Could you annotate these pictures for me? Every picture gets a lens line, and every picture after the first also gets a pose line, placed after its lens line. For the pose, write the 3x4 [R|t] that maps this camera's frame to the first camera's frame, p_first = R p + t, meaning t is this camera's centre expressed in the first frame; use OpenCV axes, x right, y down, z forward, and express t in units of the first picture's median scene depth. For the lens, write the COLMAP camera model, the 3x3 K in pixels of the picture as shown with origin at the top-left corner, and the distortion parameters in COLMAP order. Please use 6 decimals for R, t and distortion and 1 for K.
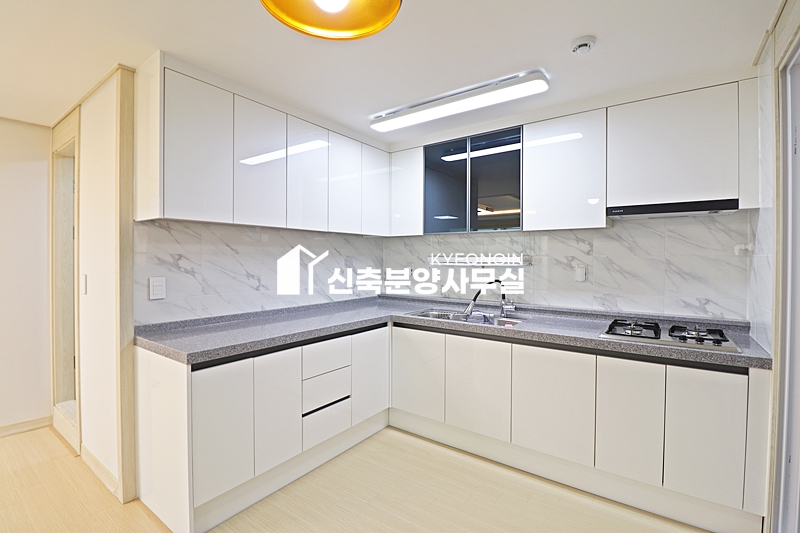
lens RADIAL K [[368.3, 0, 402.8], [0, 368.3, 262.6], [0, 0, 1]] dist [-0.003643, -0.010956]
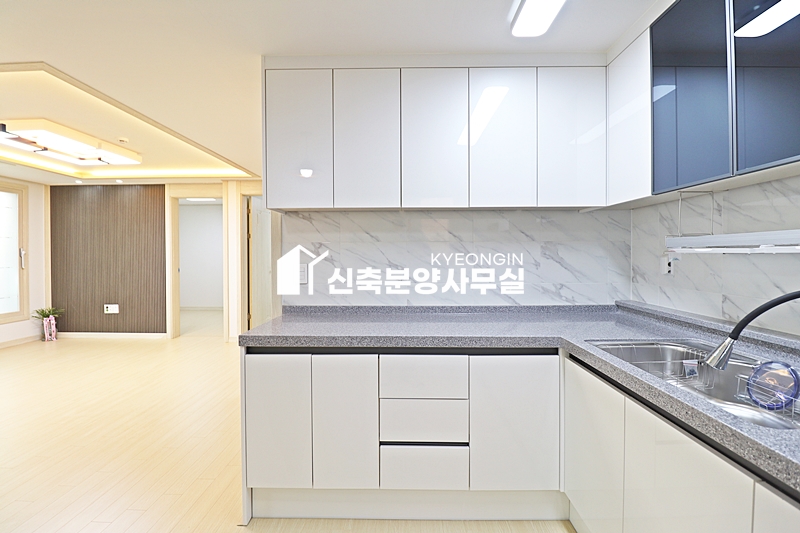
lens RADIAL K [[368.3, 0, 396.3], [0, 368.3, 259.4], [0, 0, 1]] dist [-0.003643, -0.010956]
pose [[0.573643, 0.004149, -0.819095, 0.331139], [-0.002730, 0.999991, 0.003153, 0.017929], [0.819101, 0.000427, 0.573650, 0.491596]]
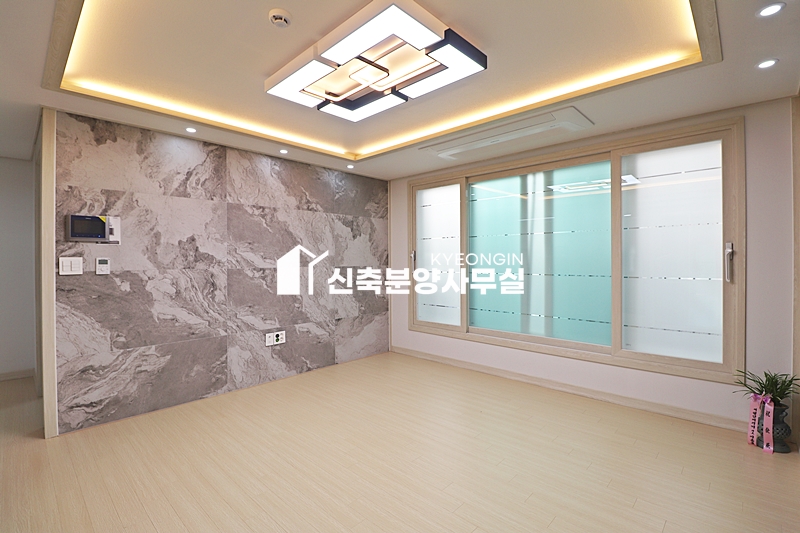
lens RADIAL K [[368.3, 0, 403.6], [0, 368.3, 261.7], [0, 0, 1]] dist [-0.003643, -0.010956]
pose [[-0.992856, -0.001928, 0.119302, -1.769482], [-0.000197, 0.999895, 0.014517, 0.007392], [-0.119318, 0.014390, -0.992752, 1.096293]]
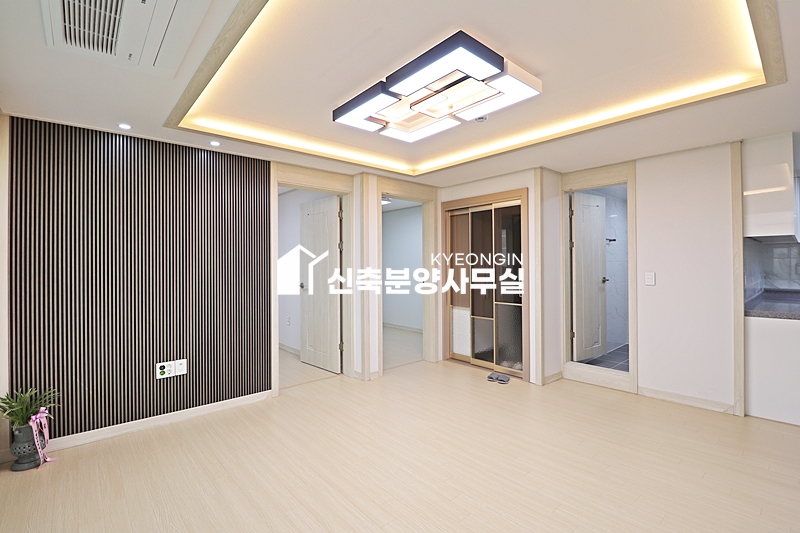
lens RADIAL K [[368.3, 0, 399.9], [0, 368.3, 264.0], [0, 0, 1]] dist [-0.003643, -0.010956]
pose [[0.976100, -0.011190, -0.217036, -1.458450], [0.009104, 0.999902, -0.010612, 0.001236], [0.217133, 0.008383, 0.976106, -0.678878]]
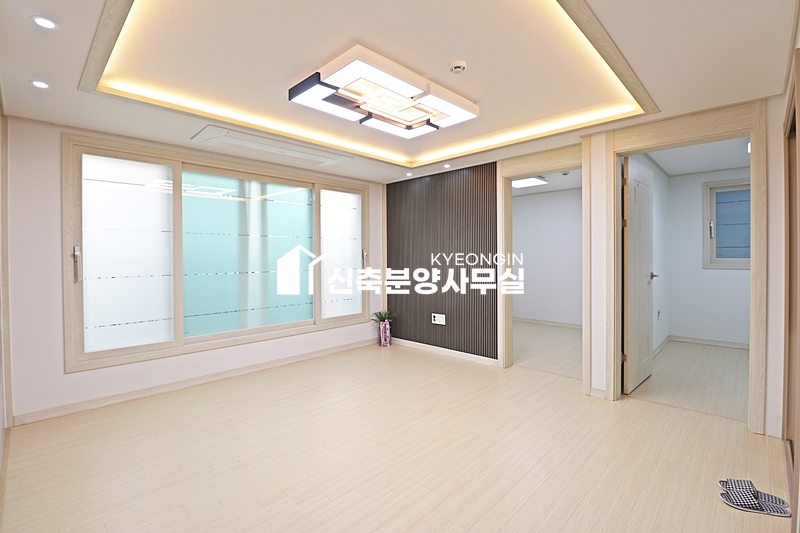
lens RADIAL K [[368.3, 0, 401.4], [0, 368.3, 260.5], [0, 0, 1]] dist [-0.003643, -0.010956]
pose [[-0.140060, 0.006743, -0.990120, -0.561151], [-0.003192, 0.999969, 0.007262, 0.013766], [0.990138, 0.004177, -0.140034, 0.425865]]
